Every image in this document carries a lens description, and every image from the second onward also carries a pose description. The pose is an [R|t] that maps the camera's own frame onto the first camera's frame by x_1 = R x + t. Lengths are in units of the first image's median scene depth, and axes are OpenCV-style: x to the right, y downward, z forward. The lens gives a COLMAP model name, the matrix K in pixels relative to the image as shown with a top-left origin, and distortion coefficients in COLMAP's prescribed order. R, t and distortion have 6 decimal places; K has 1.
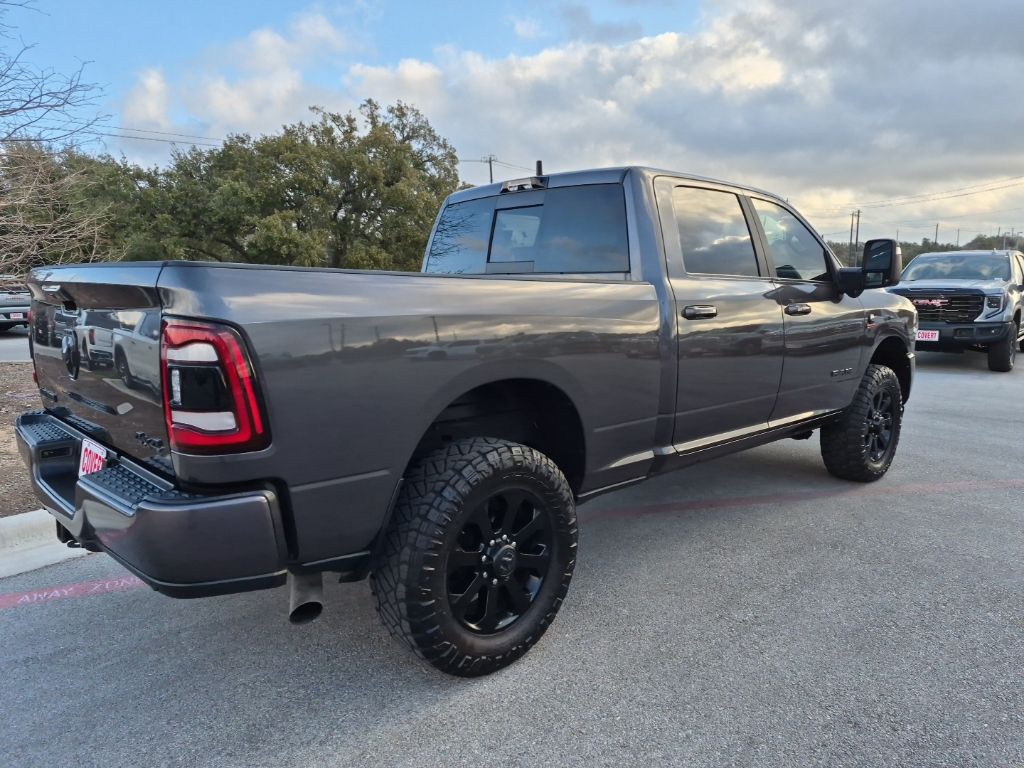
lens RADIAL K [[718.6, 0, 510.5], [0, 718.6, 386.4], [0, 0, 1]] dist [0.070393, -0.060944]
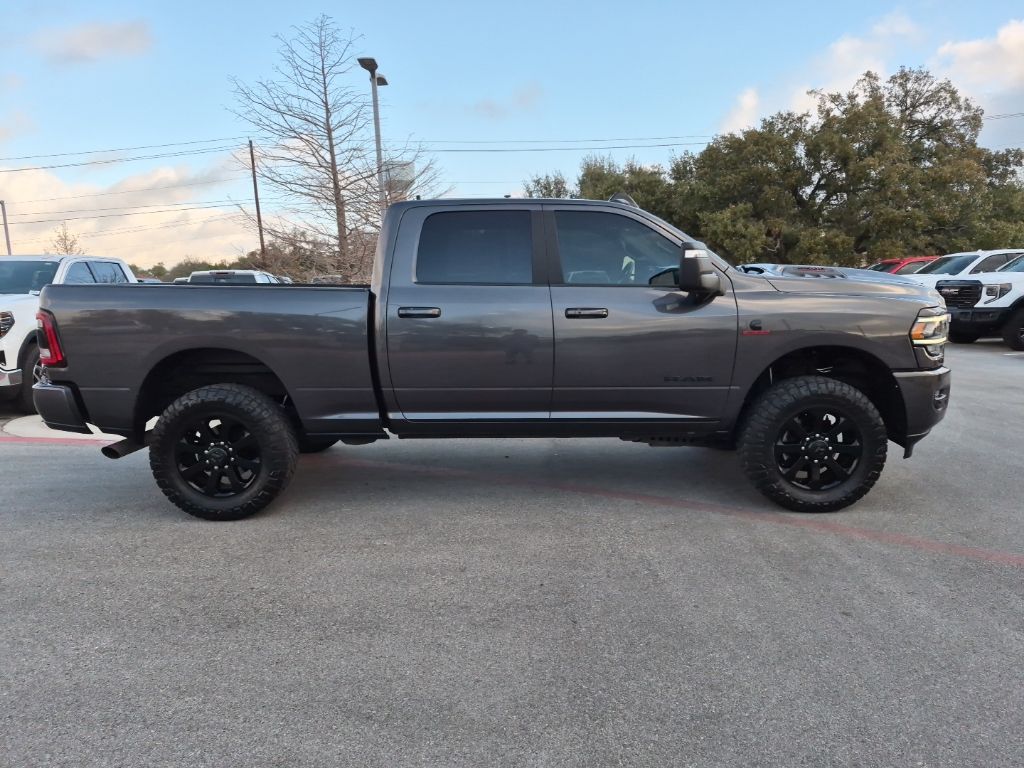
lens RADIAL K [[728.1, 0, 512.1], [0, 728.1, 379.0], [0, 0, 1]] dist [0.068118, -0.051918]
pose [[0.718729, 0.089372, -0.689522, 0.195805], [-0.085857, 0.995523, 0.039541, -0.007735], [0.689969, 0.030781, 0.723184, 0.026637]]
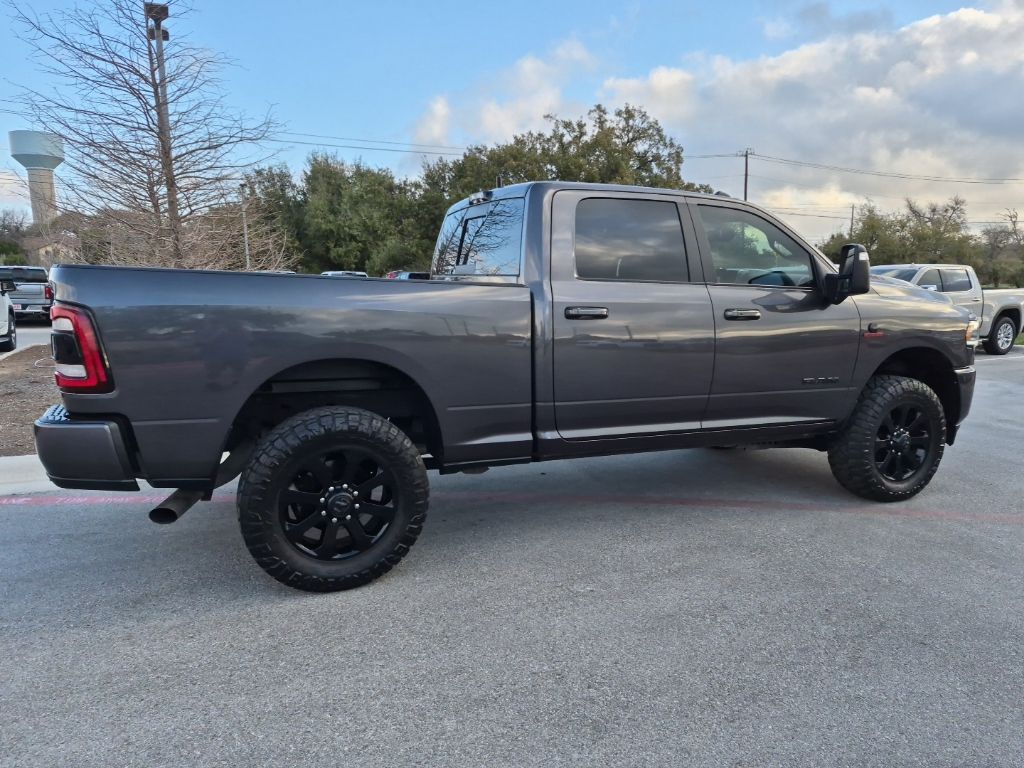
lens RADIAL K [[718.6, 0, 518.3], [0, 718.6, 379.6], [0, 0, 1]] dist [0.070393, -0.060944]
pose [[0.941166, 0.061265, -0.332344, 0.081129], [-0.063600, 0.997968, 0.003859, 0.000115], [0.331905, 0.017505, 0.943150, -0.009991]]
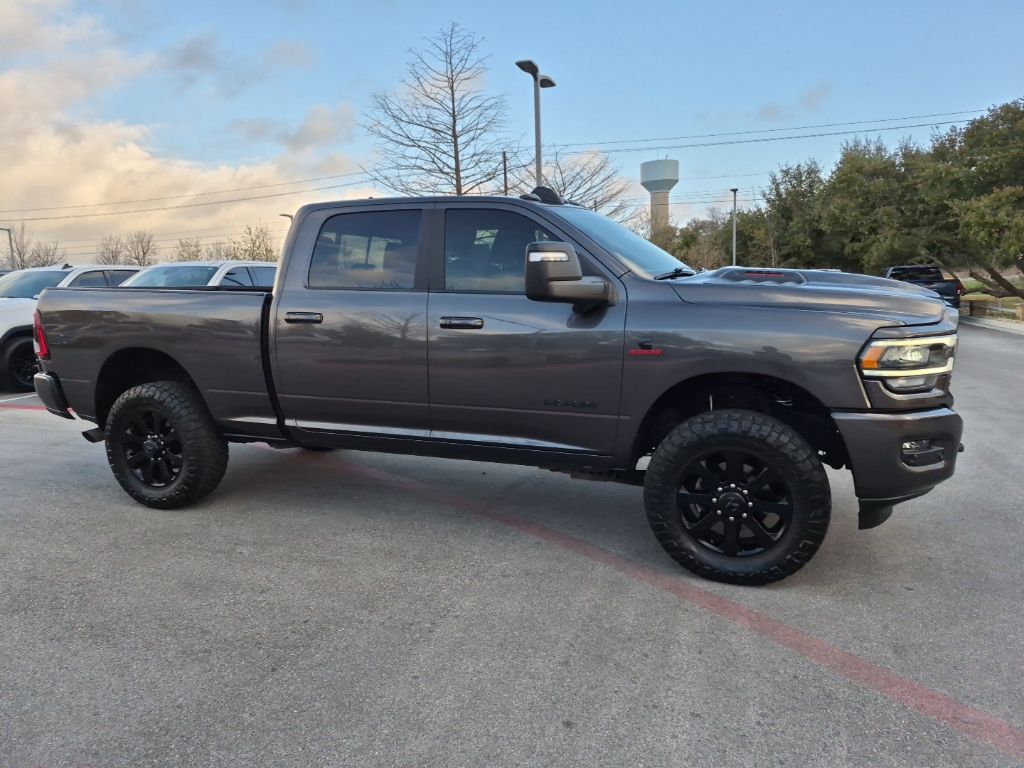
lens RADIAL K [[728.1, 0, 518.6], [0, 728.1, 372.9], [0, 0, 1]] dist [0.068118, -0.051918]
pose [[0.416151, 0.111667, -0.902413, 0.239189], [-0.116029, 0.990839, 0.069102, -0.021352], [0.901862, 0.075949, 0.425296, 0.121568]]
